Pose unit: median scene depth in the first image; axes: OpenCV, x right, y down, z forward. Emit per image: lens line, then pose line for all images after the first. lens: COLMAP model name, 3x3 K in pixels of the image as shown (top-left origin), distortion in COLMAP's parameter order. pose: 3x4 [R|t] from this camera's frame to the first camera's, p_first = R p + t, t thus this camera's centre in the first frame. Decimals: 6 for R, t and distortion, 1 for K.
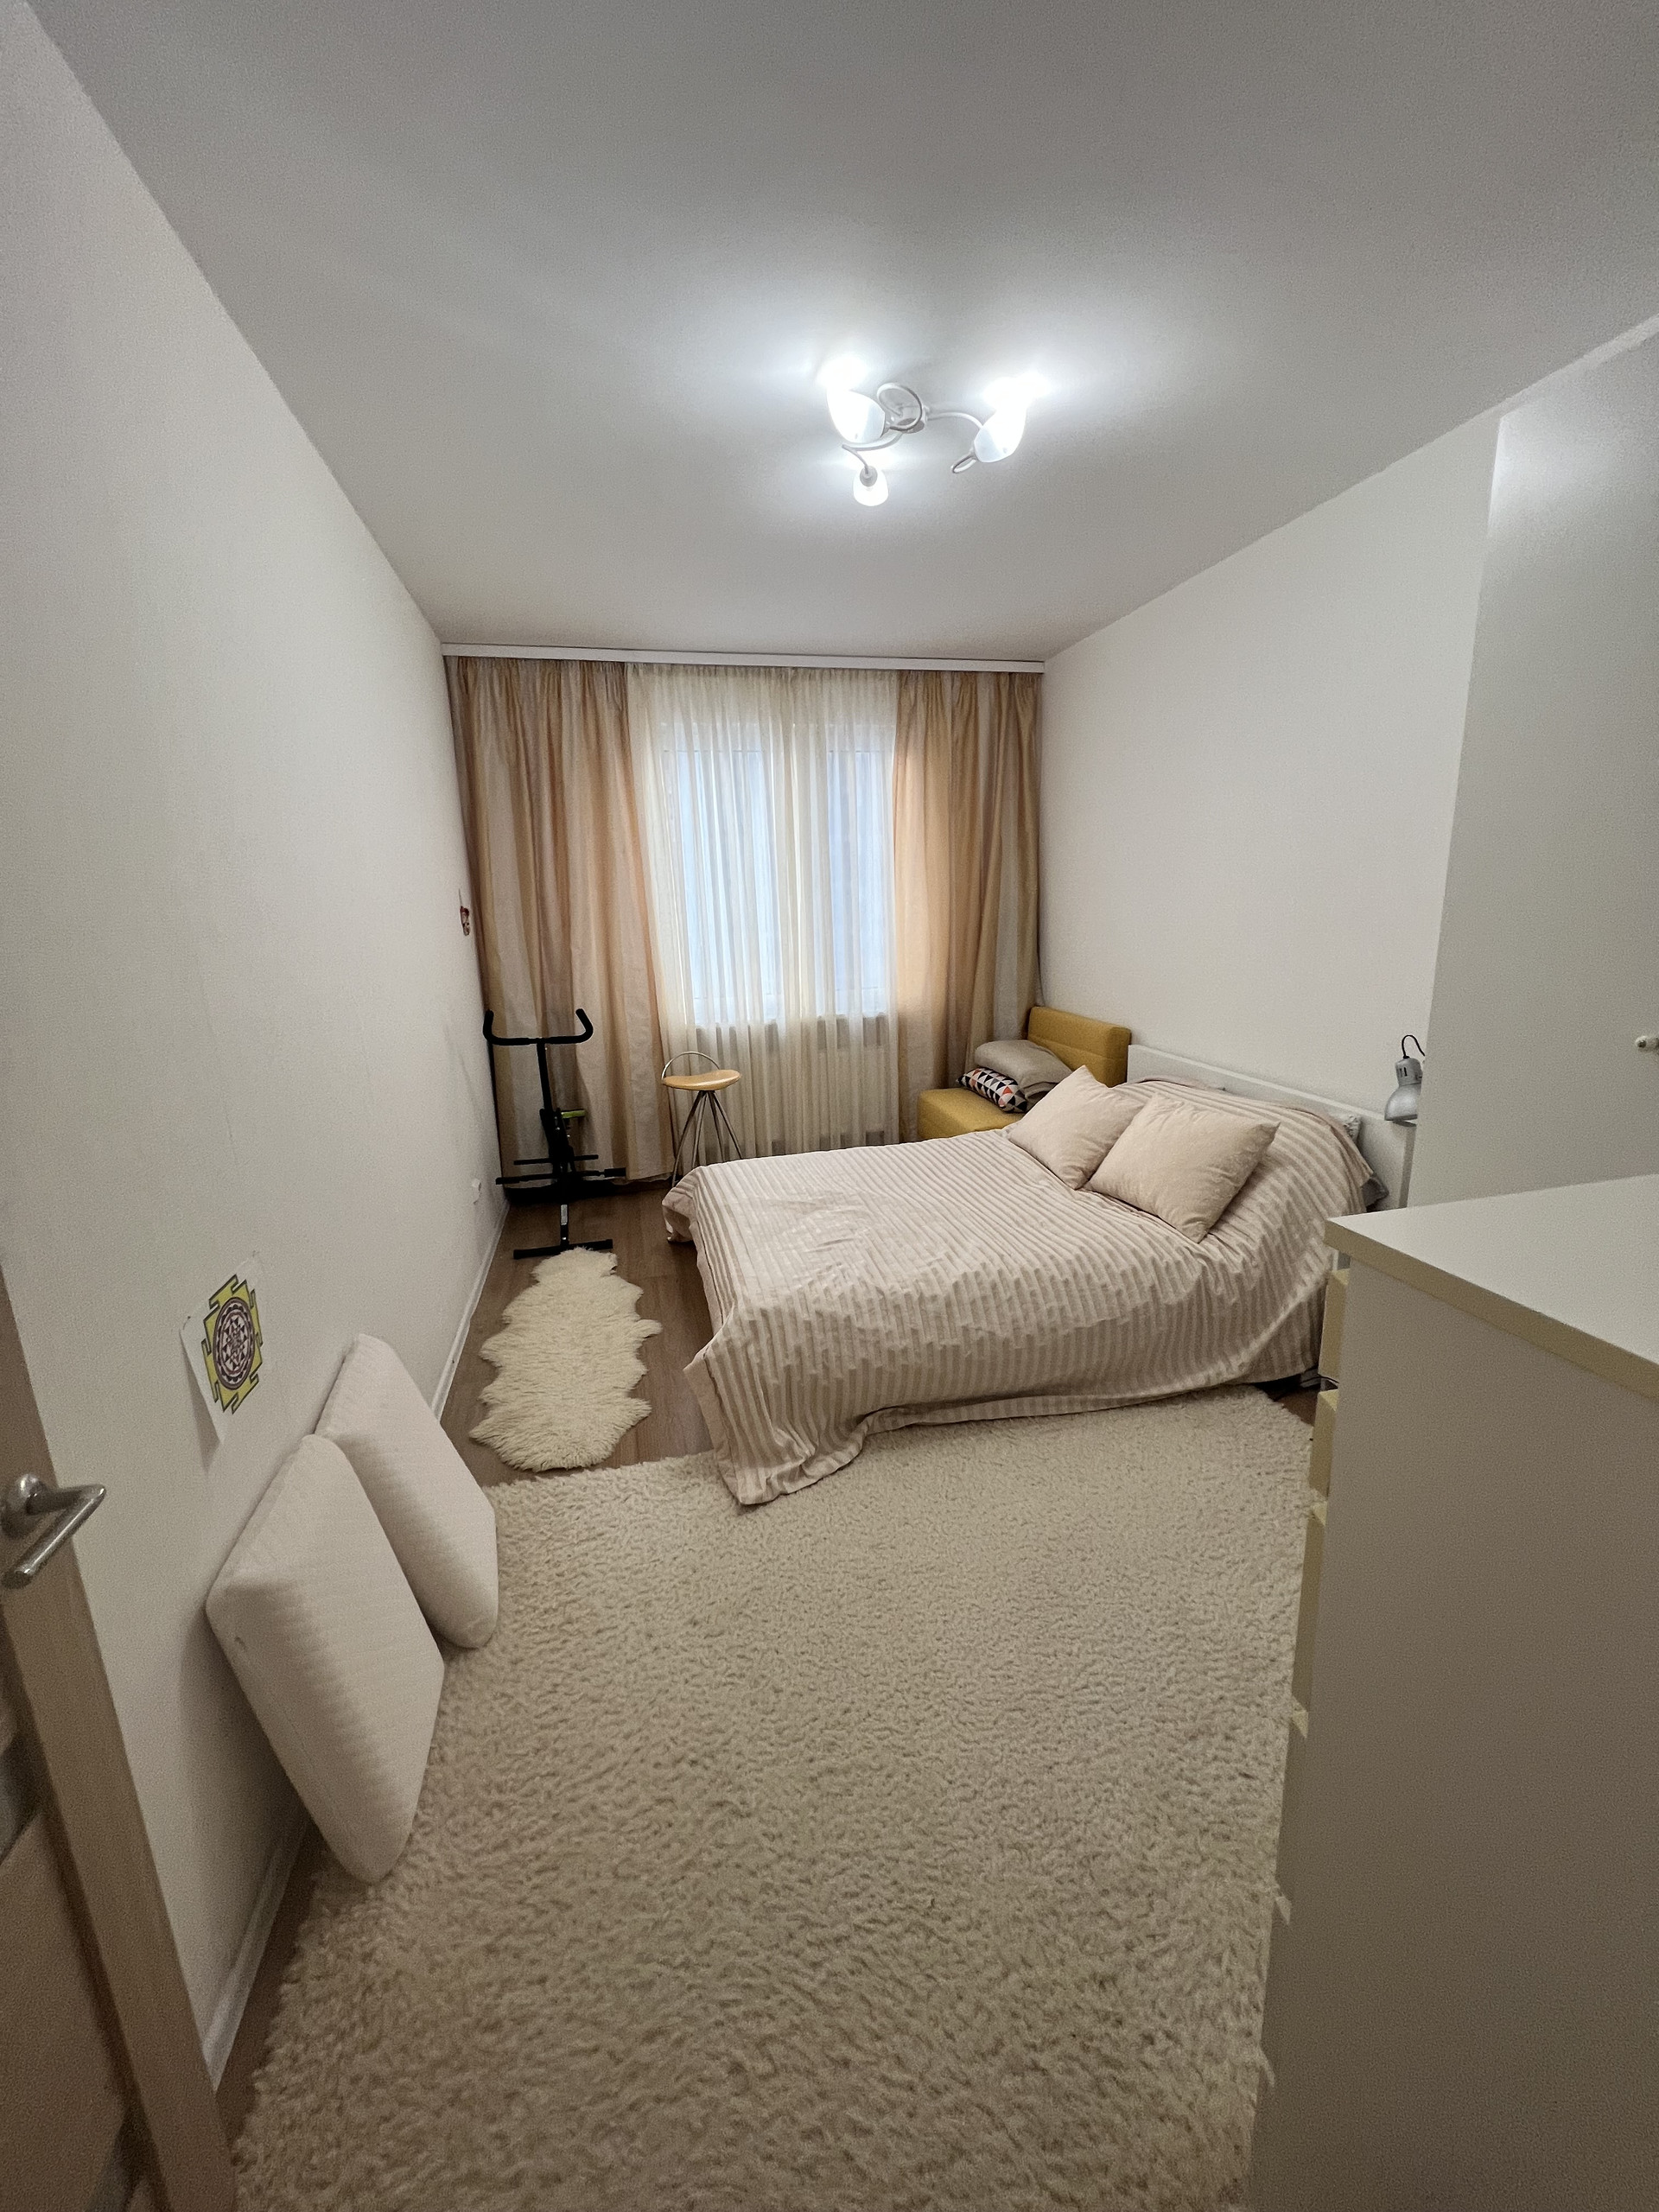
lens RADIAL K [[890.9, 0, 831.8], [0, 890.9, 1103.5], [0, 0, 1]] dist [0.001031, 0.000657]
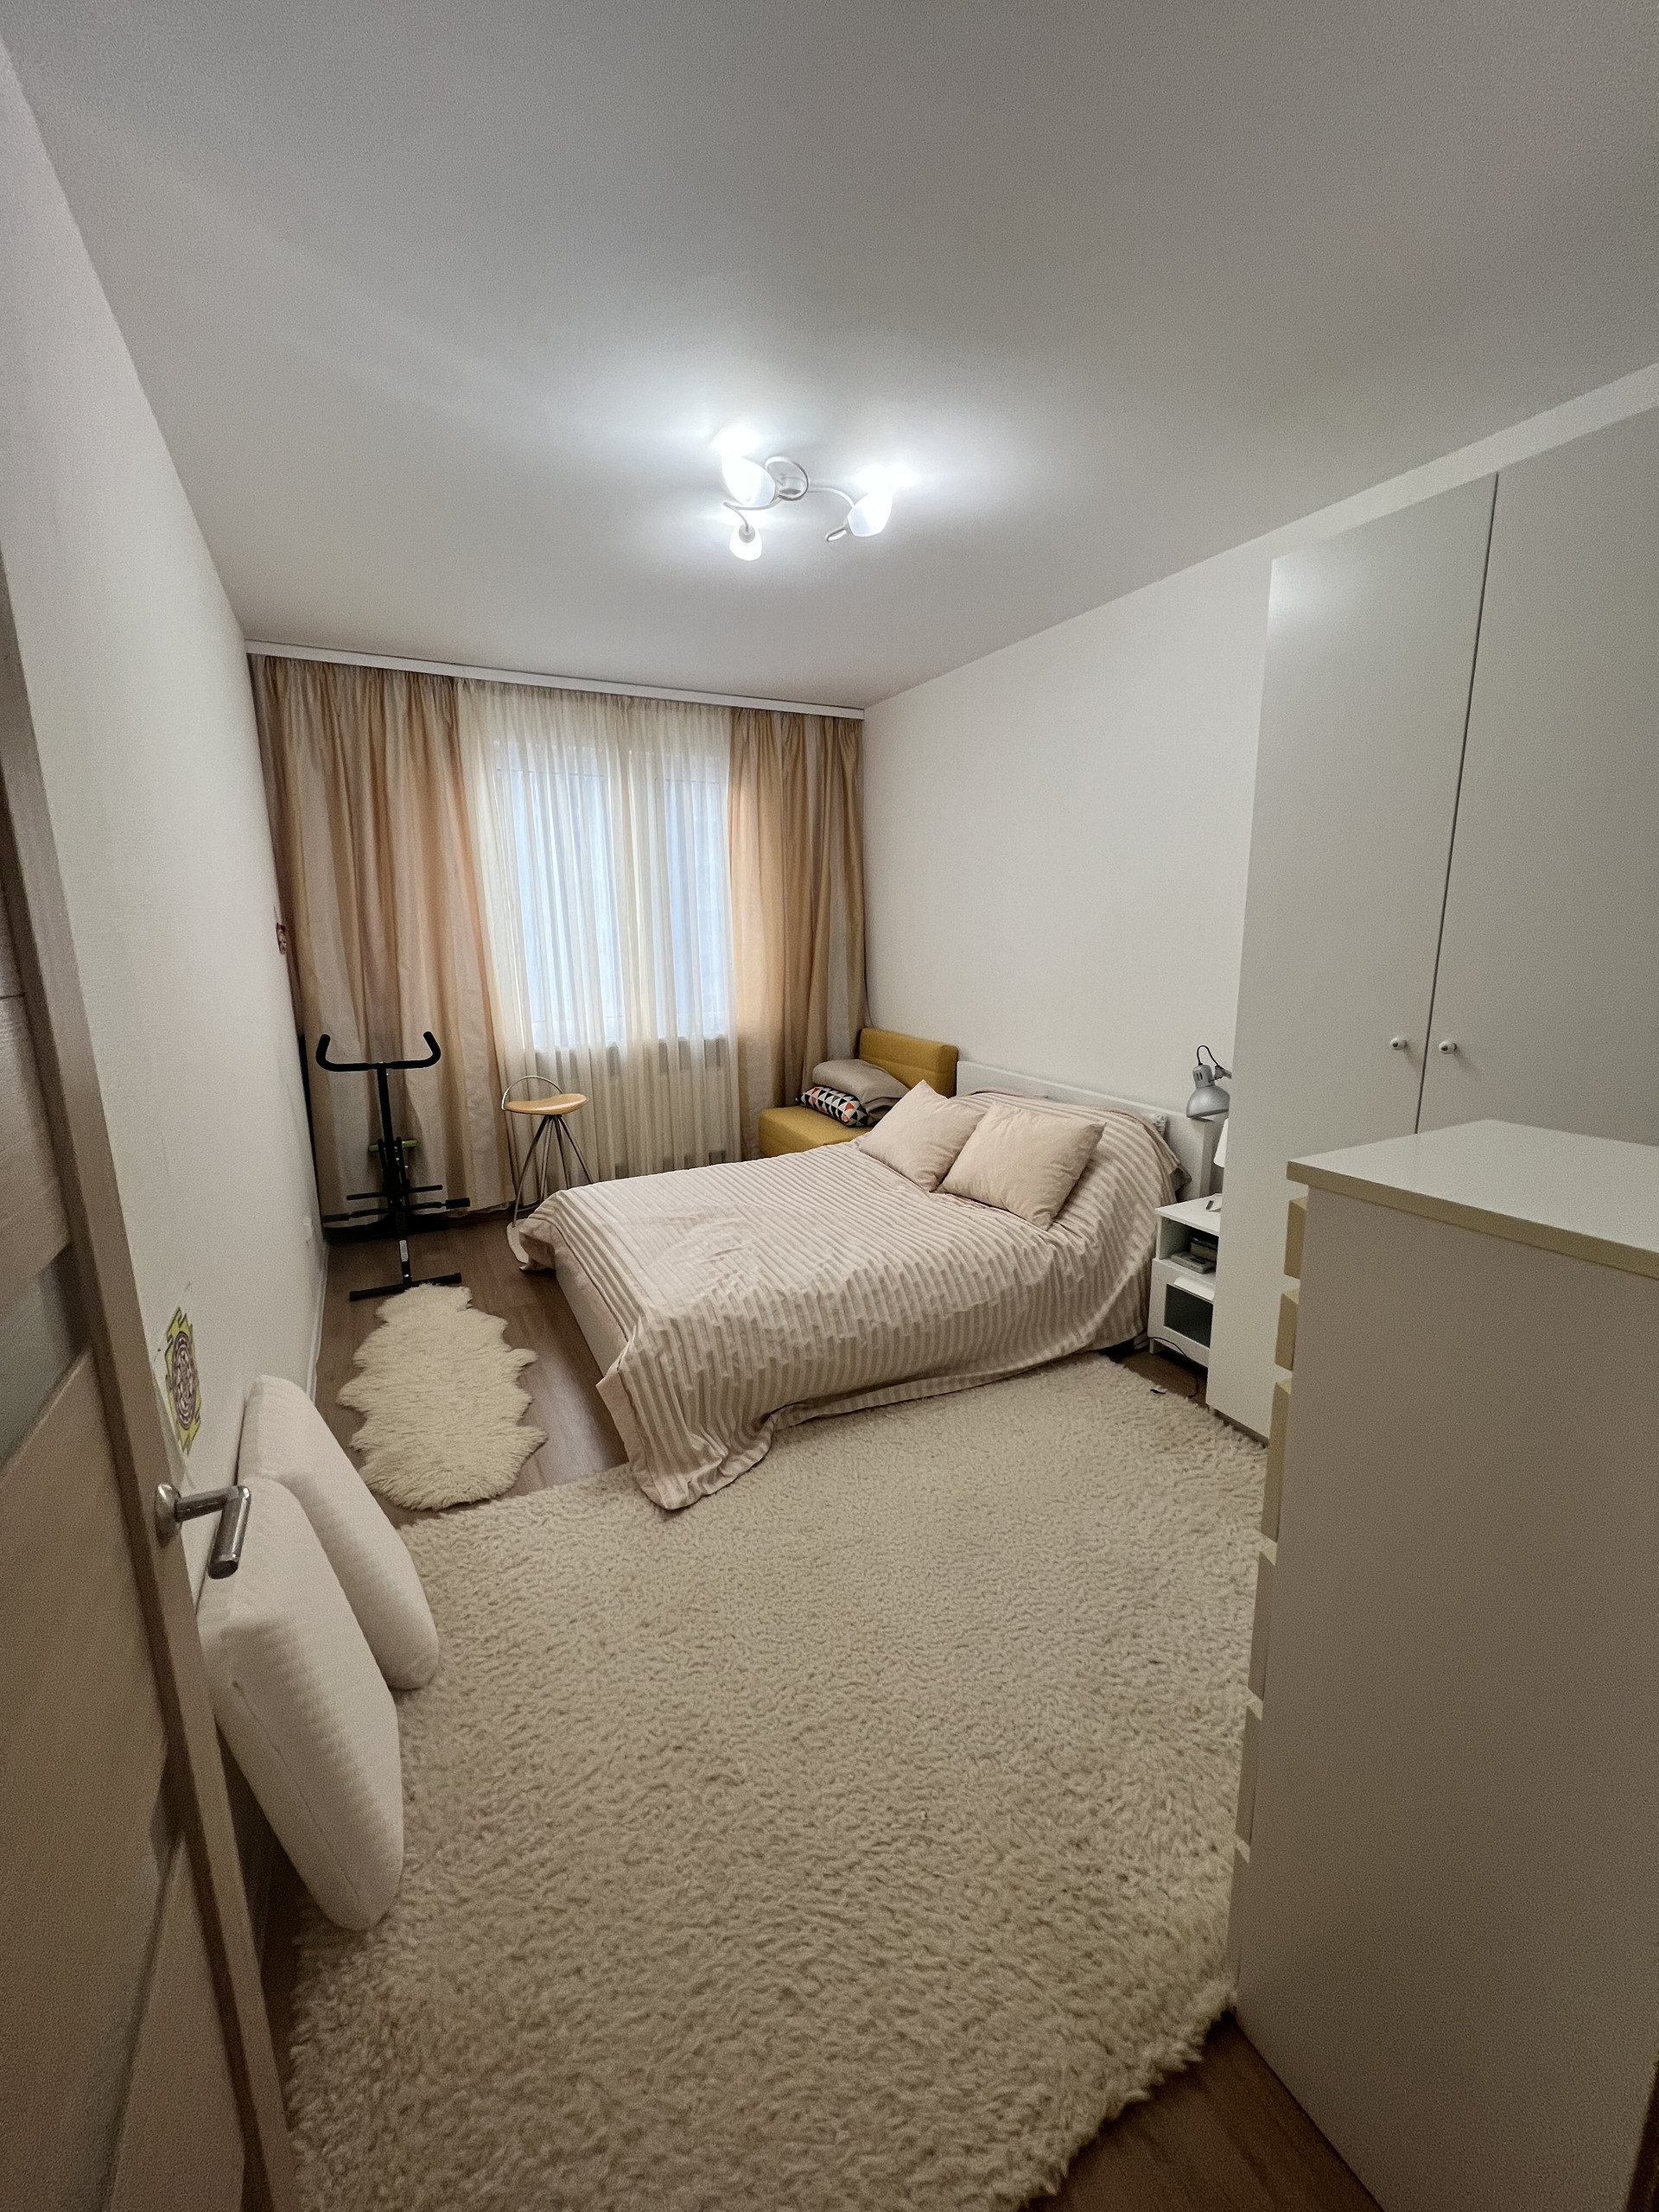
lens RADIAL K [[890.9, 0, 833.7], [0, 890.9, 1104.0], [0, 0, 1]] dist [0.001031, 0.000657]
pose [[0.970476, -0.028116, 0.239552, -0.130911], [0.035214, 0.999057, -0.025403, 0.015739], [-0.238612, 0.033089, 0.970551, -0.045896]]
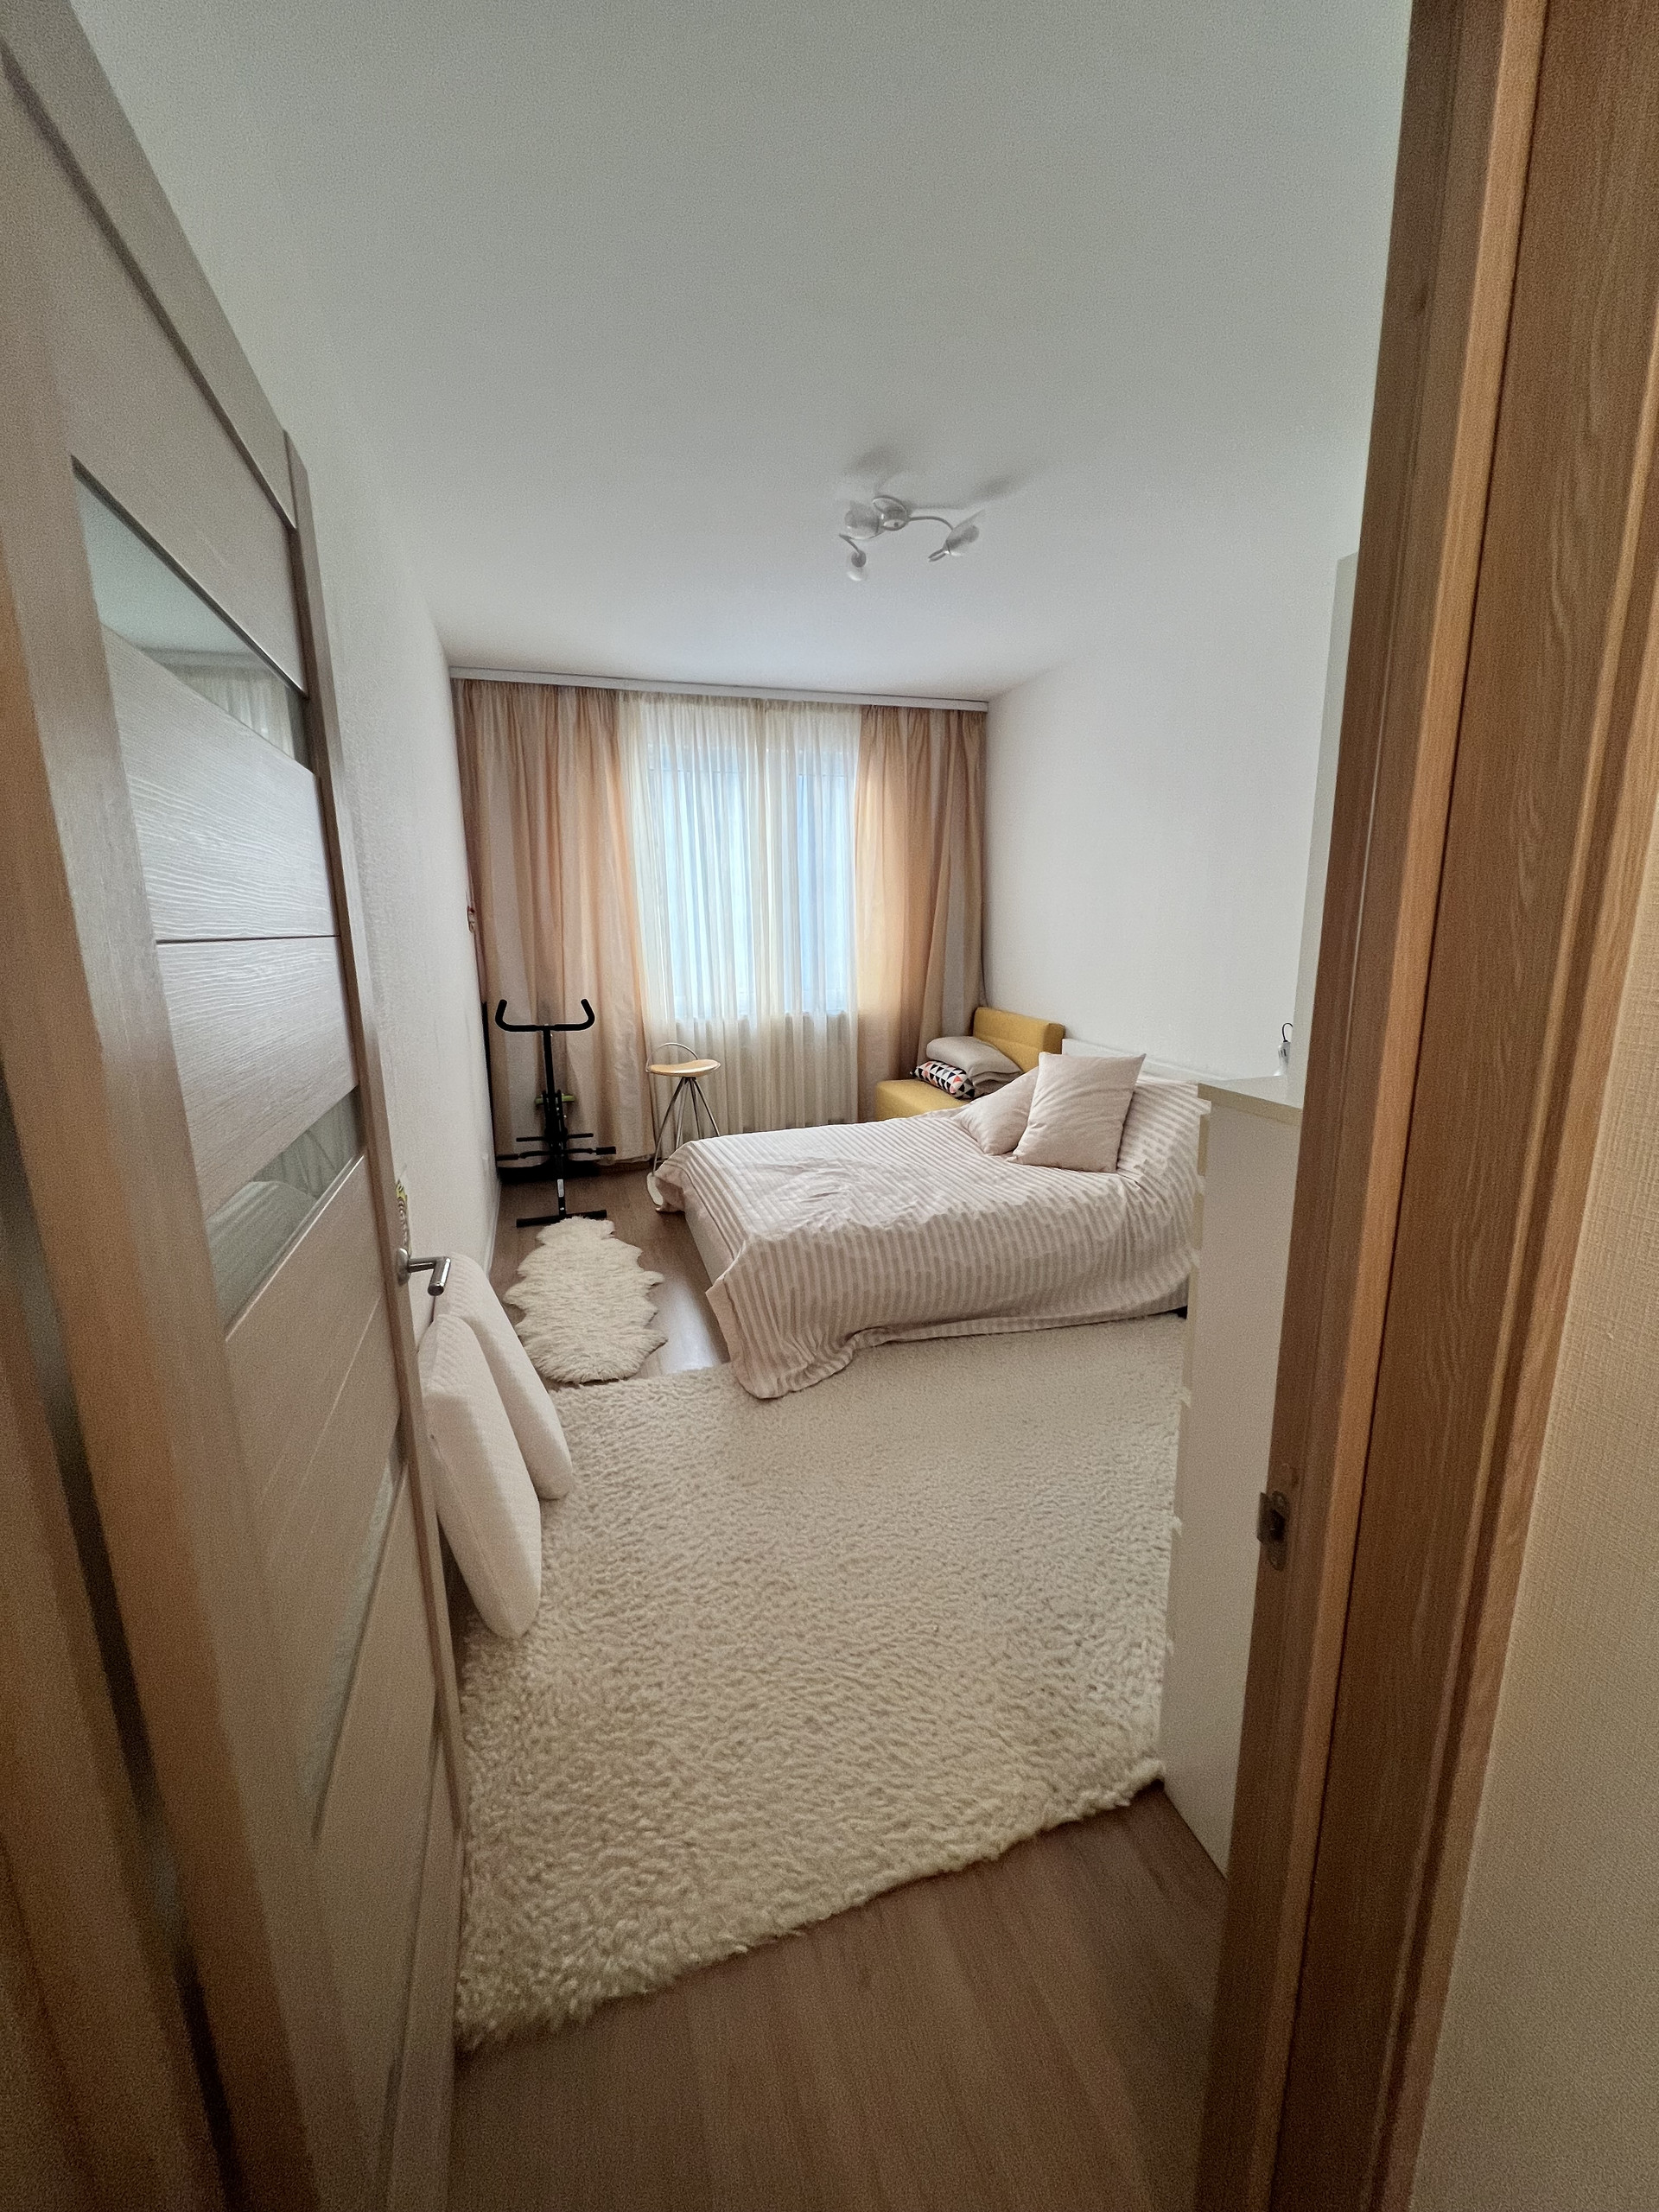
lens RADIAL K [[890.9, 0, 833.8], [0, 890.9, 1105.7], [0, 0, 1]] dist [0.001031, 0.000657]
pose [[0.996701, 0.004045, 0.081054, -0.087763], [-0.003064, 0.999921, -0.012219, 0.058394], [-0.081097, 0.011931, 0.996635, -0.197909]]
